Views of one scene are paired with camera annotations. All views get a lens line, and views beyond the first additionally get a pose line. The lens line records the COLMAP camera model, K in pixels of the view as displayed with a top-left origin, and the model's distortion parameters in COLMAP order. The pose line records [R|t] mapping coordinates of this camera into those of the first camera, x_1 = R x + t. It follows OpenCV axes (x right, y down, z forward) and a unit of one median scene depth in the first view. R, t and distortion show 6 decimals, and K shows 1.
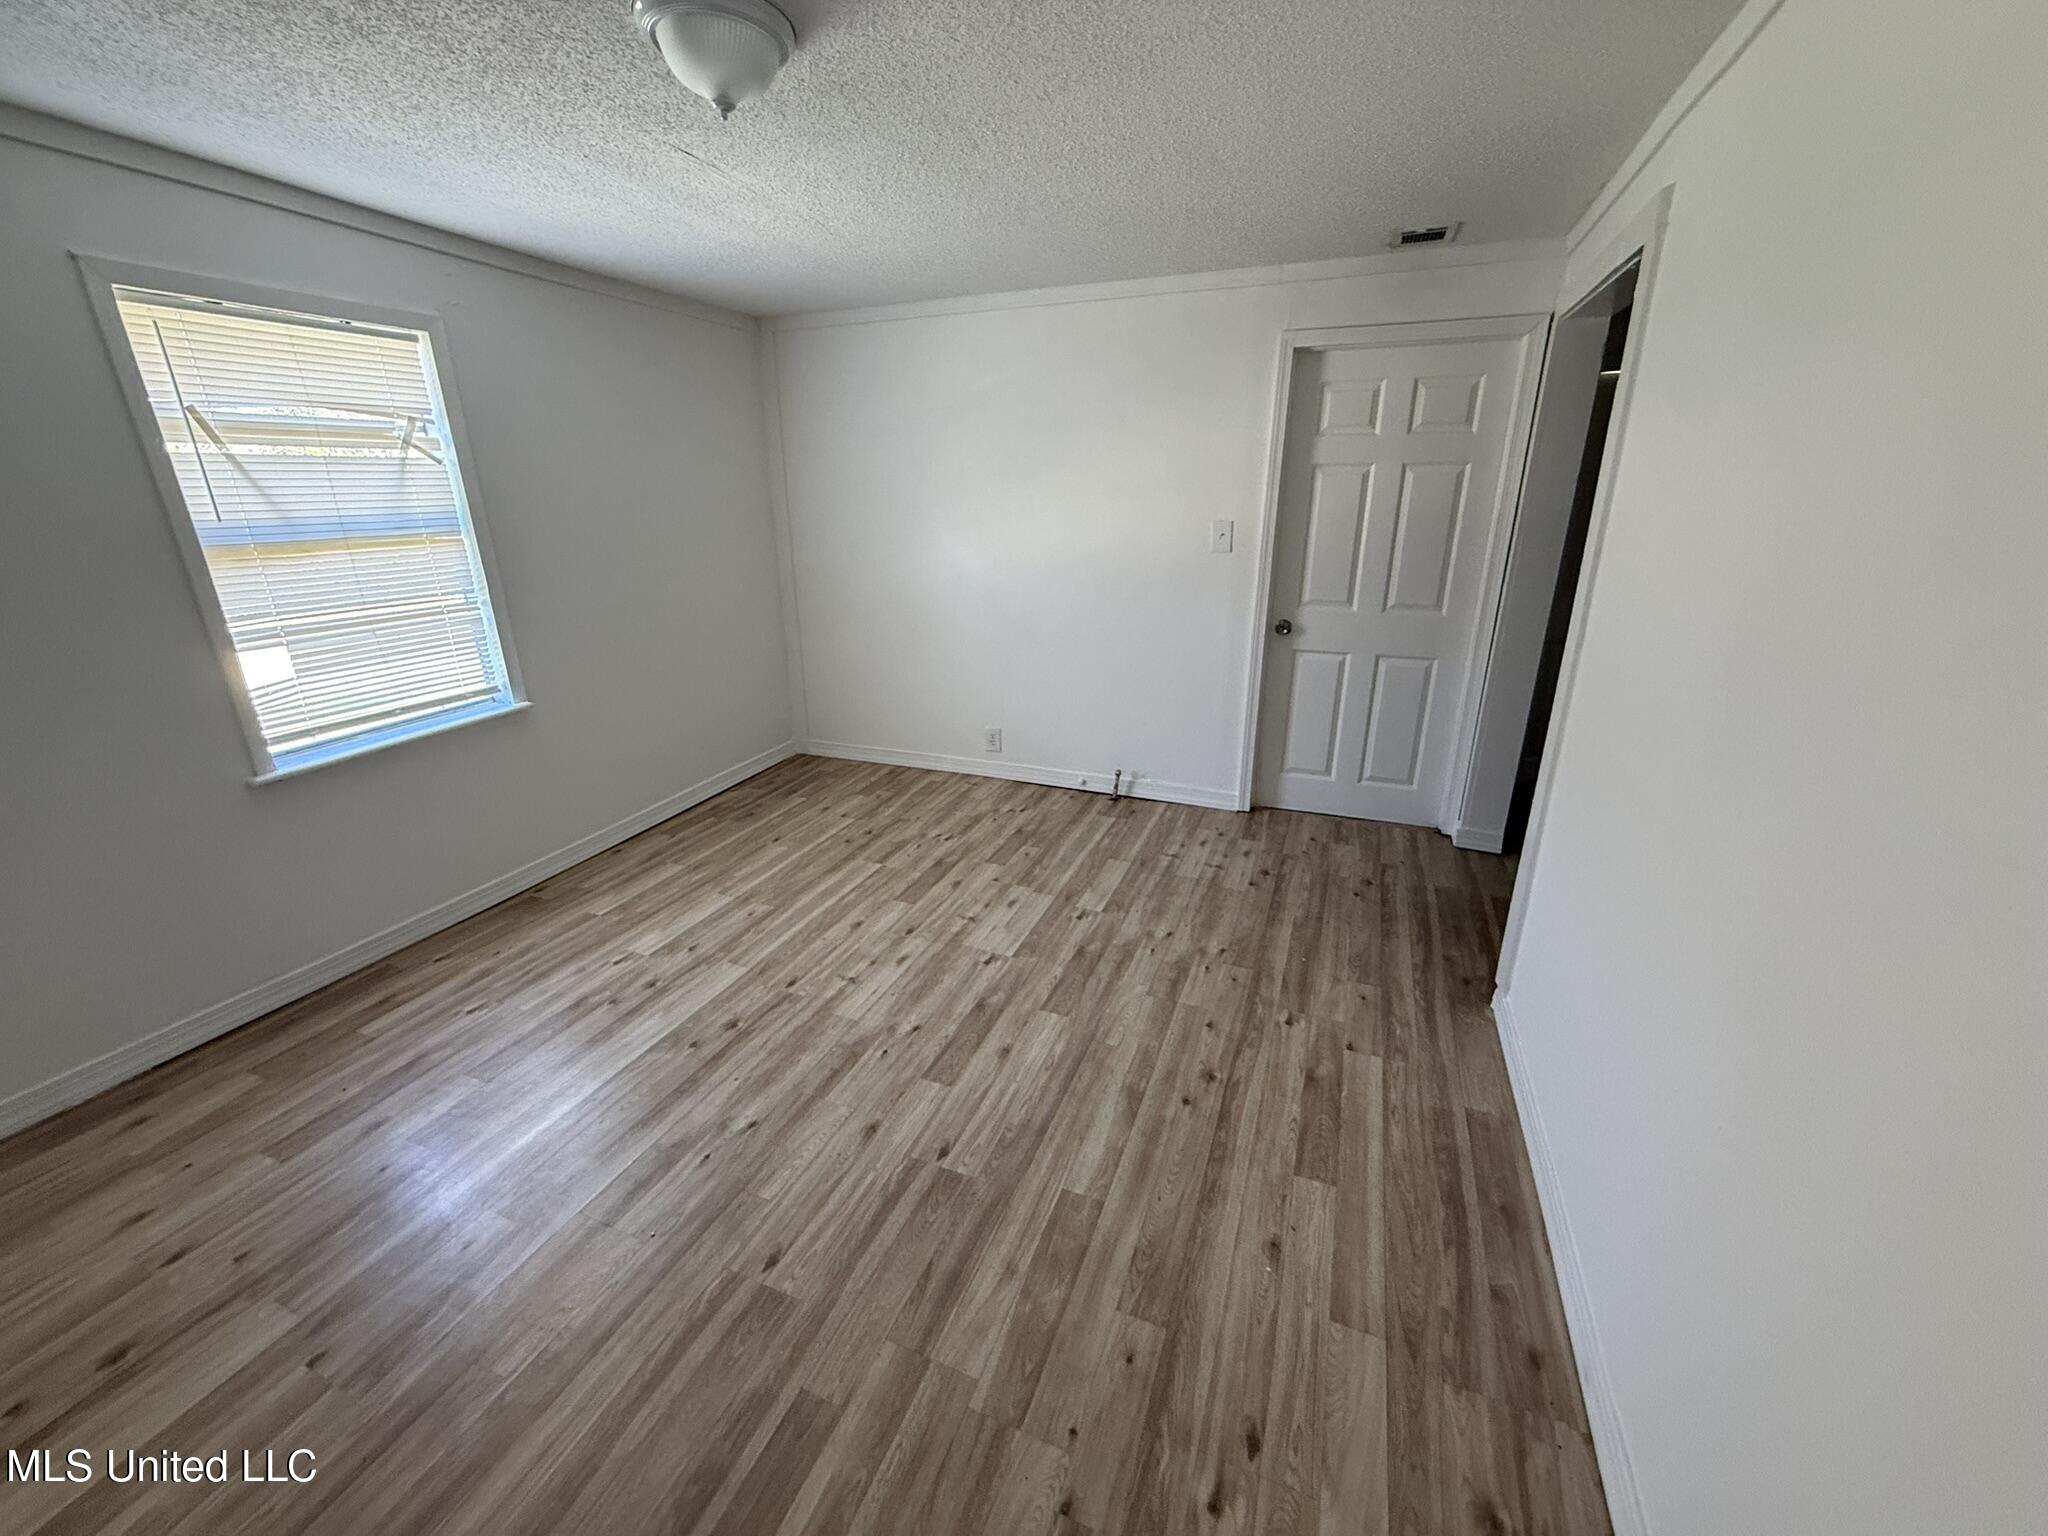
lens RADIAL K [[820.8, 0, 1024.0], [0, 820.8, 768.0], [0, 0, 1]] dist [-0.000327, 0.000136]
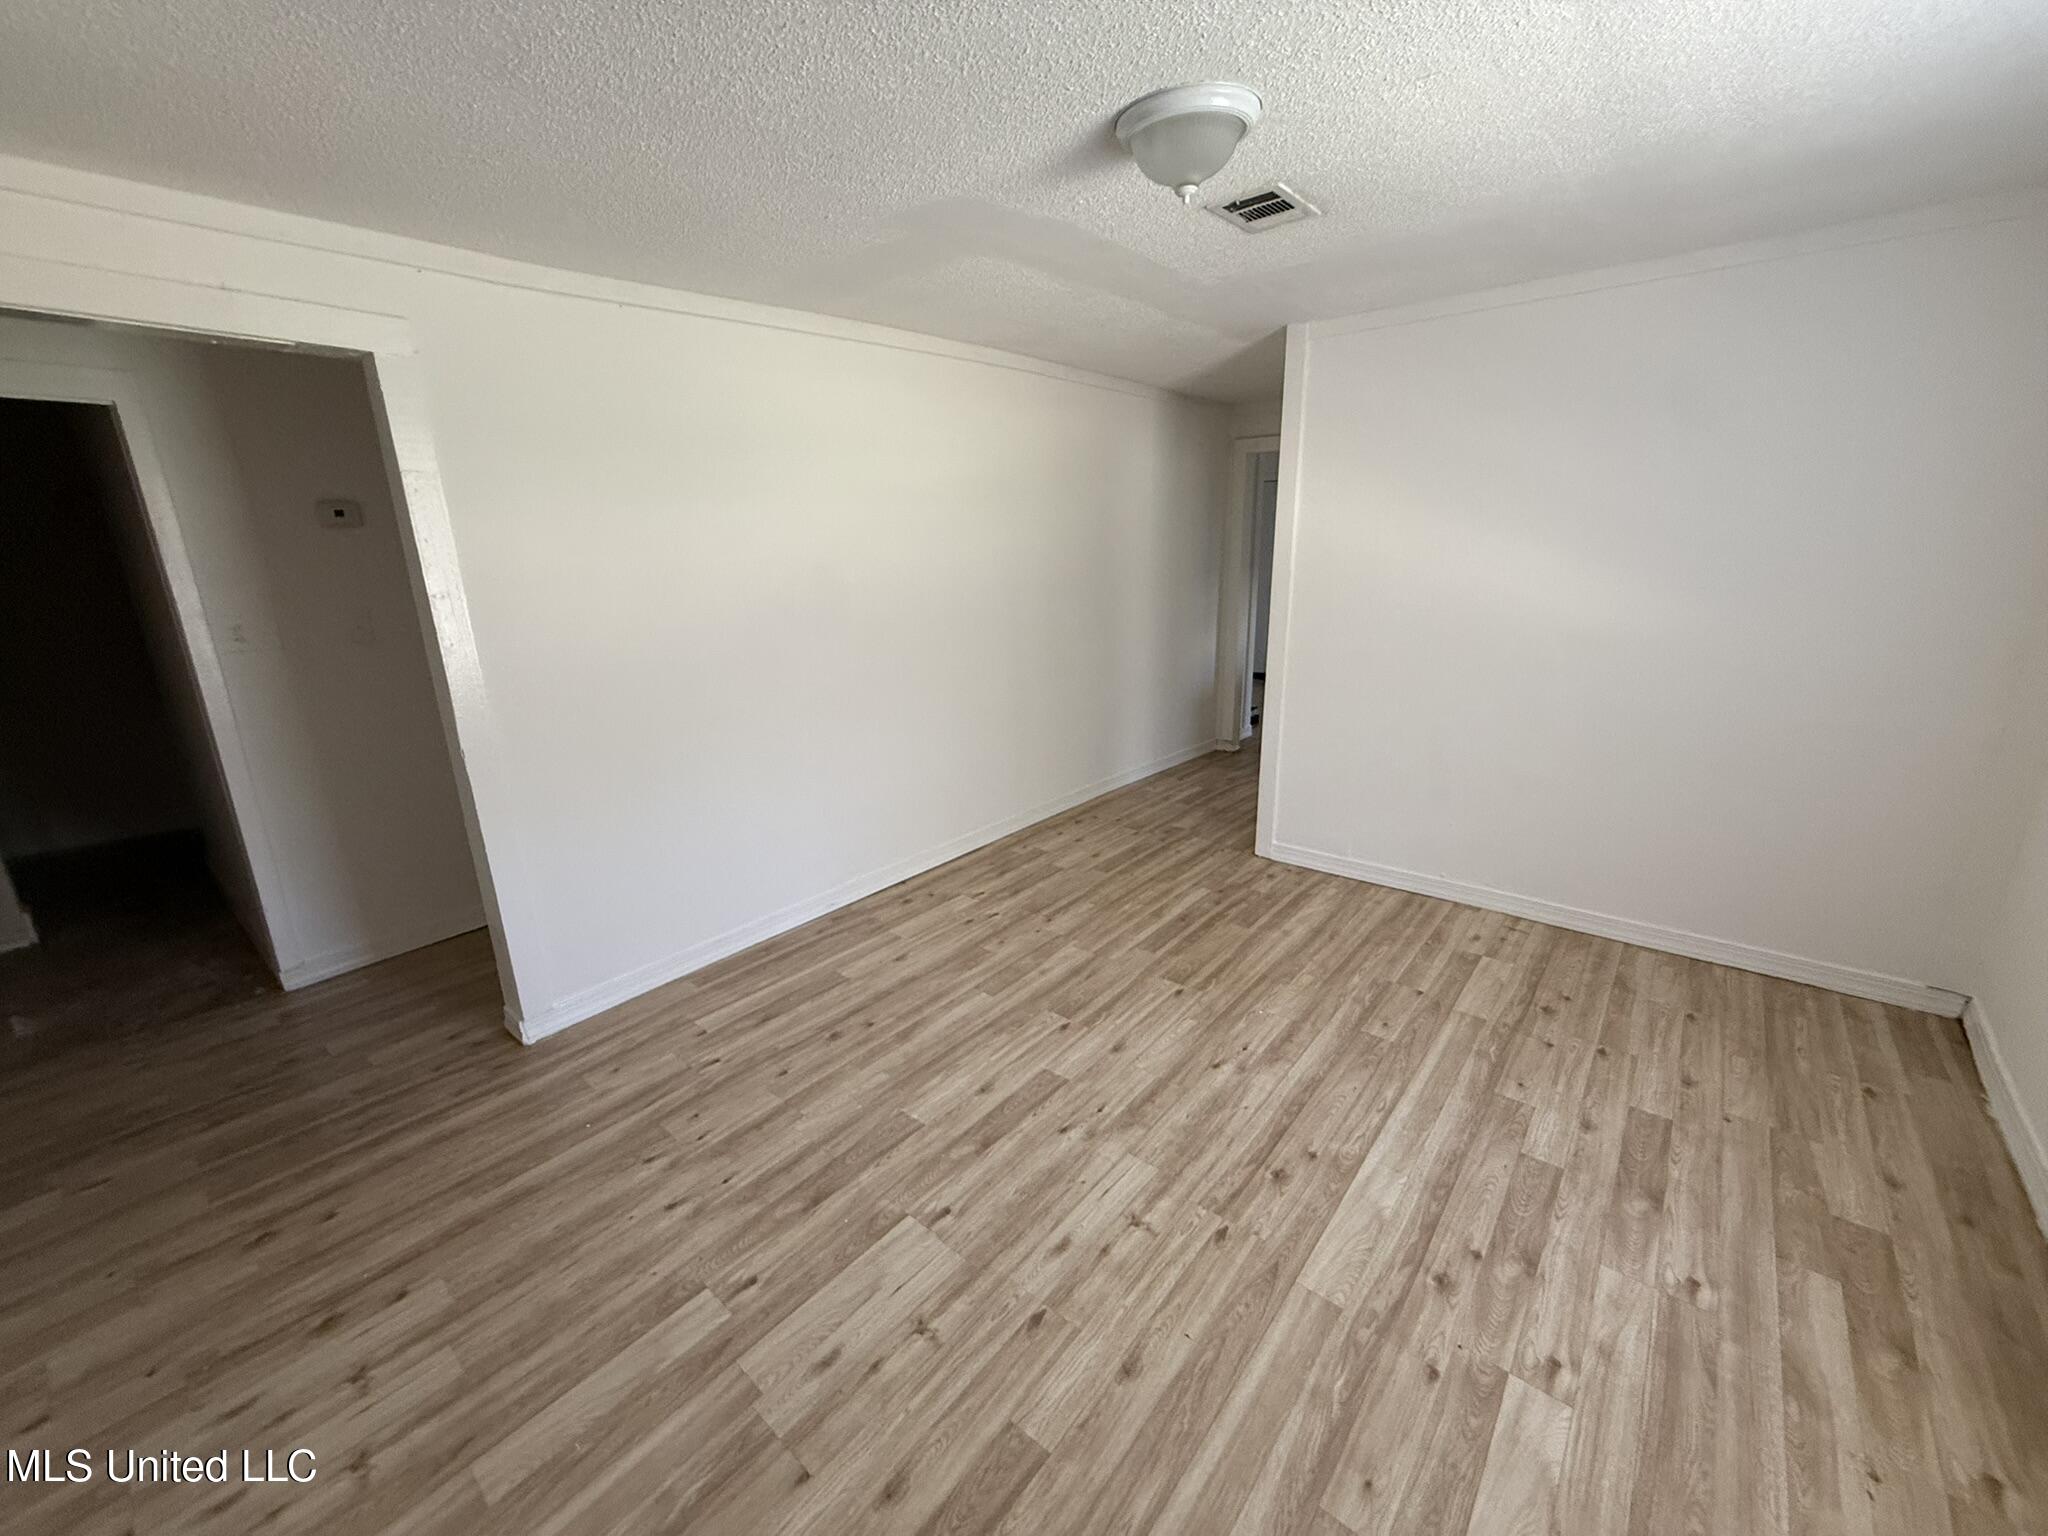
lens RADIAL K [[820.8, 0, 1024.0], [0, 820.8, 768.0], [0, 0, 1]] dist [-0.000327, 0.000136]
pose [[-0.951666, -0.052085, 0.302687, -0.336372], [0.132677, 0.819105, 0.558089, -0.511127], [-0.277001, 0.571274, -0.772604, 1.457752]]
